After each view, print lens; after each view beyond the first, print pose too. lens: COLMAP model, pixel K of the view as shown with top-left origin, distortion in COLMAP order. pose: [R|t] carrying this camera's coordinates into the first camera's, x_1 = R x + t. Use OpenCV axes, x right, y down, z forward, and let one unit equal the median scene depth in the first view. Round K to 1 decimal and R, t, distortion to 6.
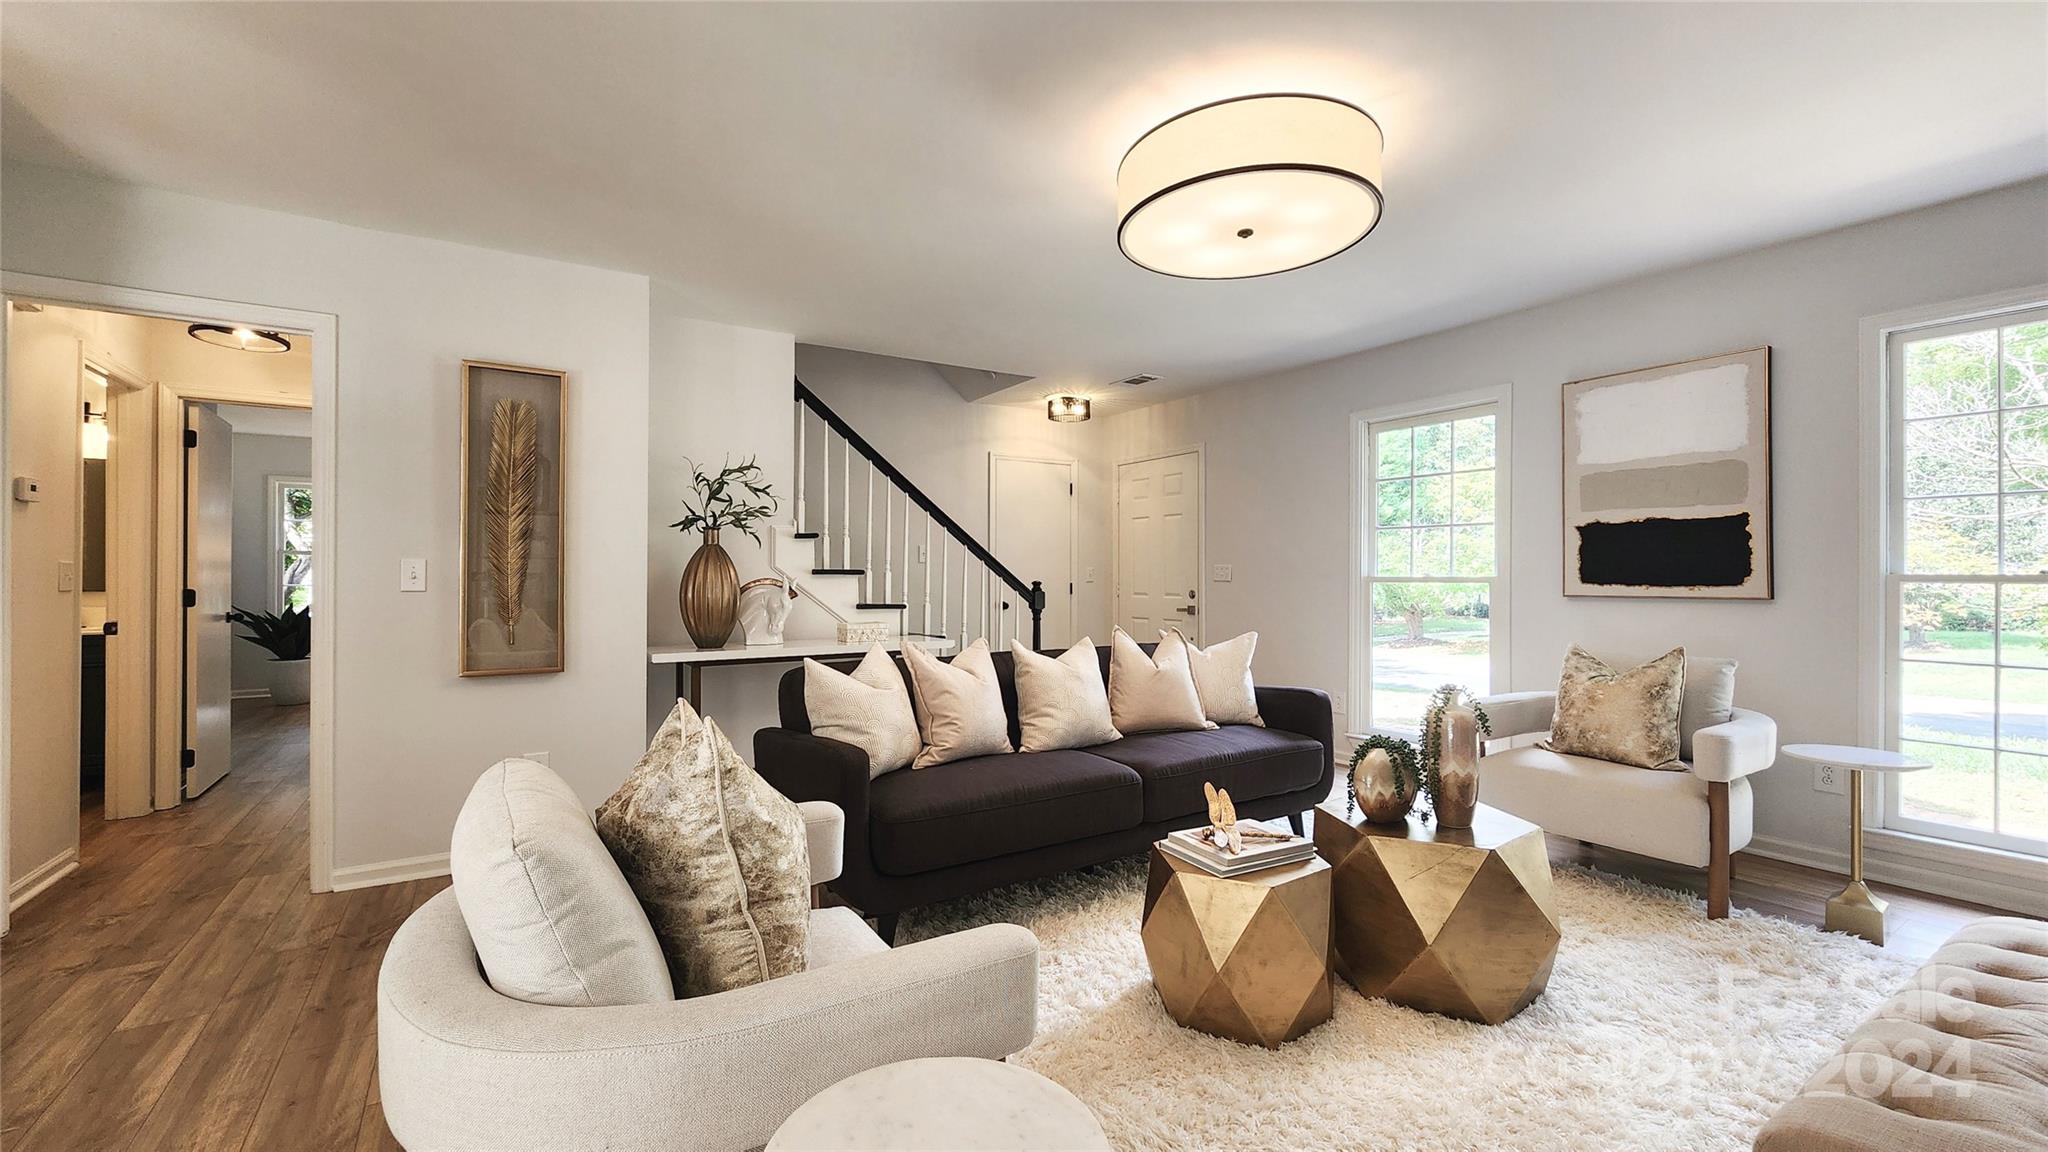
lens RADIAL K [[835.0, 0, 1025.5], [0, 835.0, 581.5], [0, 0, 1]] dist [-0.002801, -0.000756]
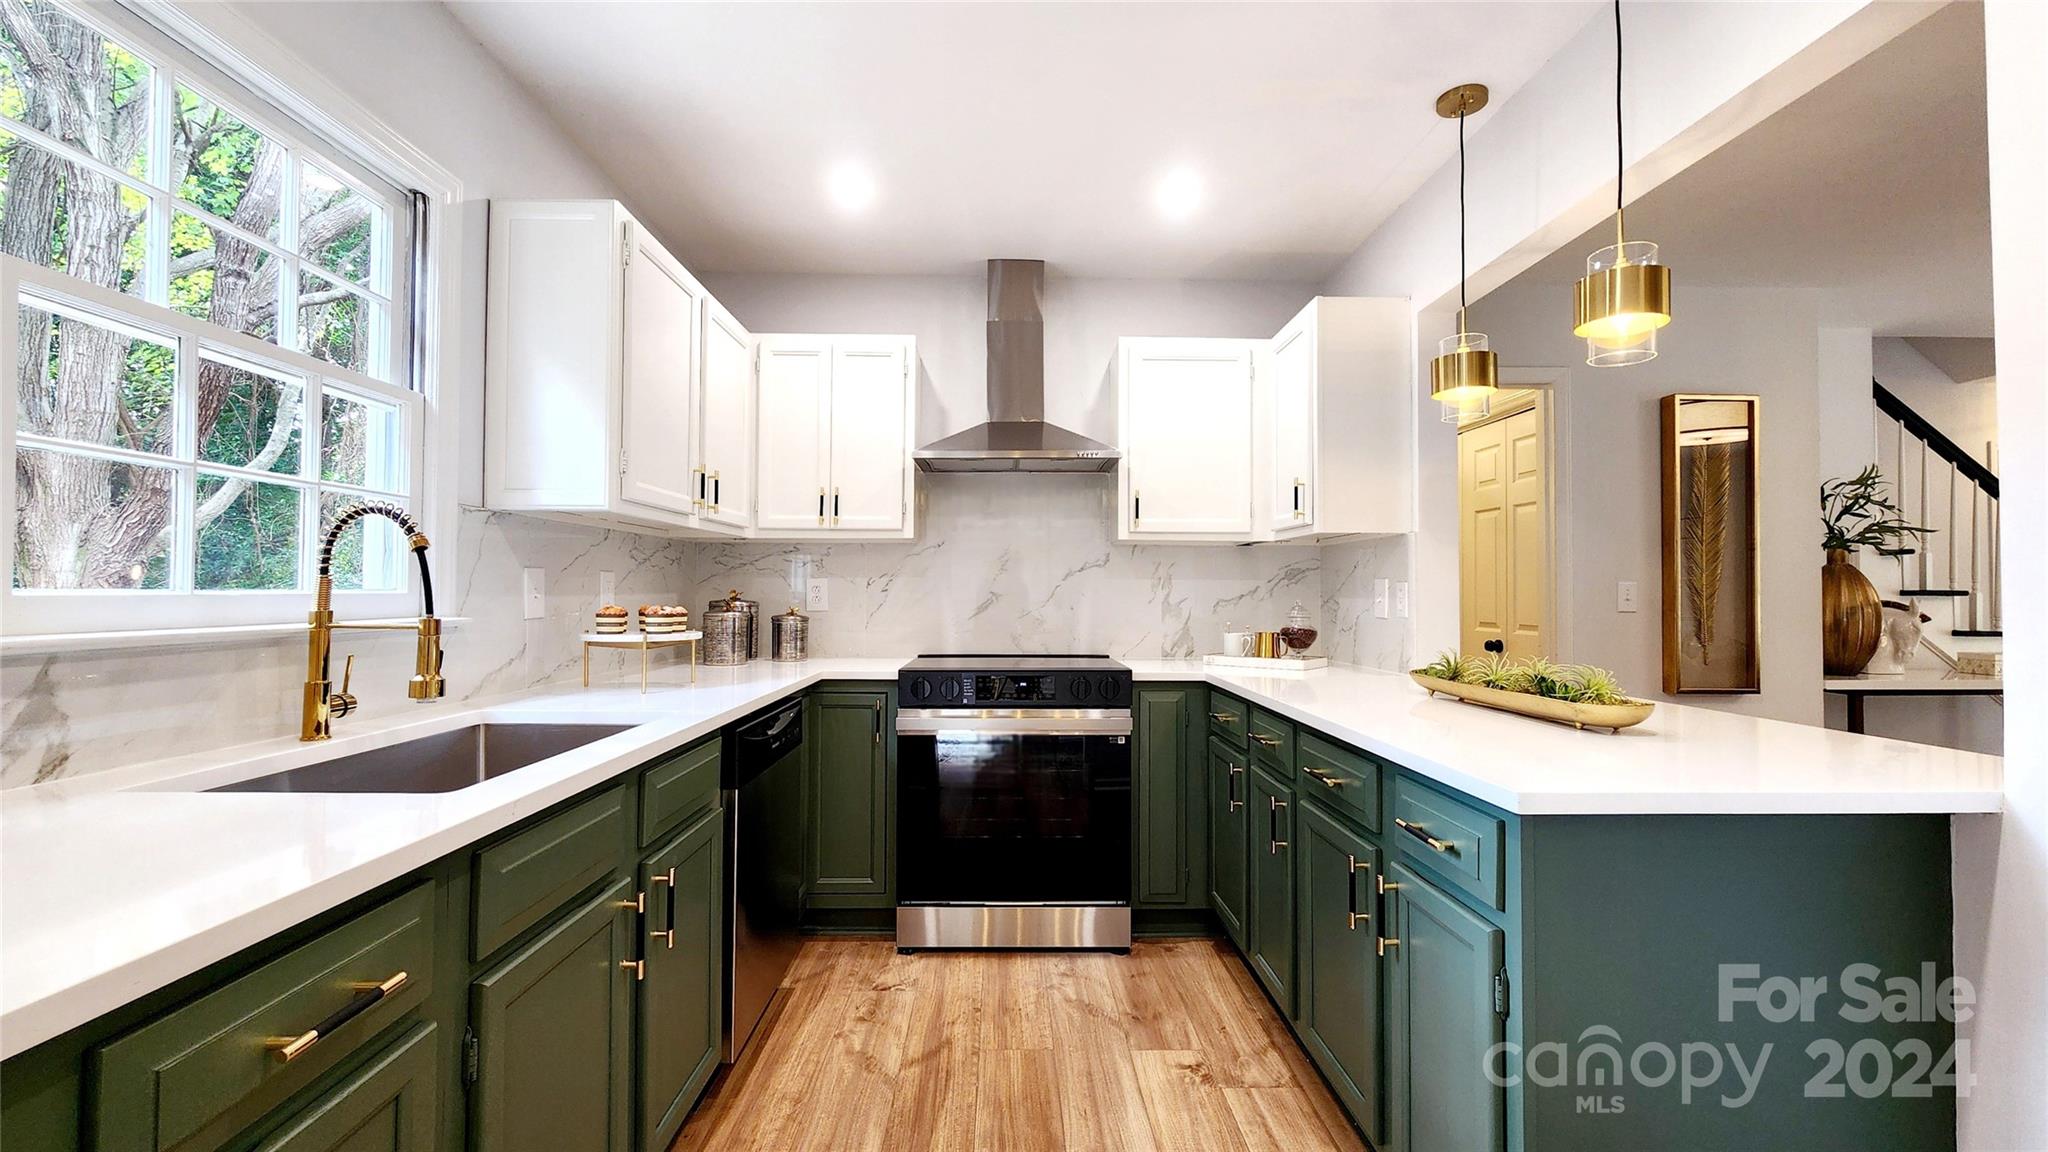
lens RADIAL K [[835.0, 0, 1025.2], [0, 835.0, 565.0], [0, 0, 1]] dist [-0.002801, -0.000756]
pose [[0.856539, -0.008903, -0.516005, -0.672502], [-0.007287, 0.999543, -0.029342, -0.008954], [0.516030, 0.028892, 0.856083, -0.261042]]
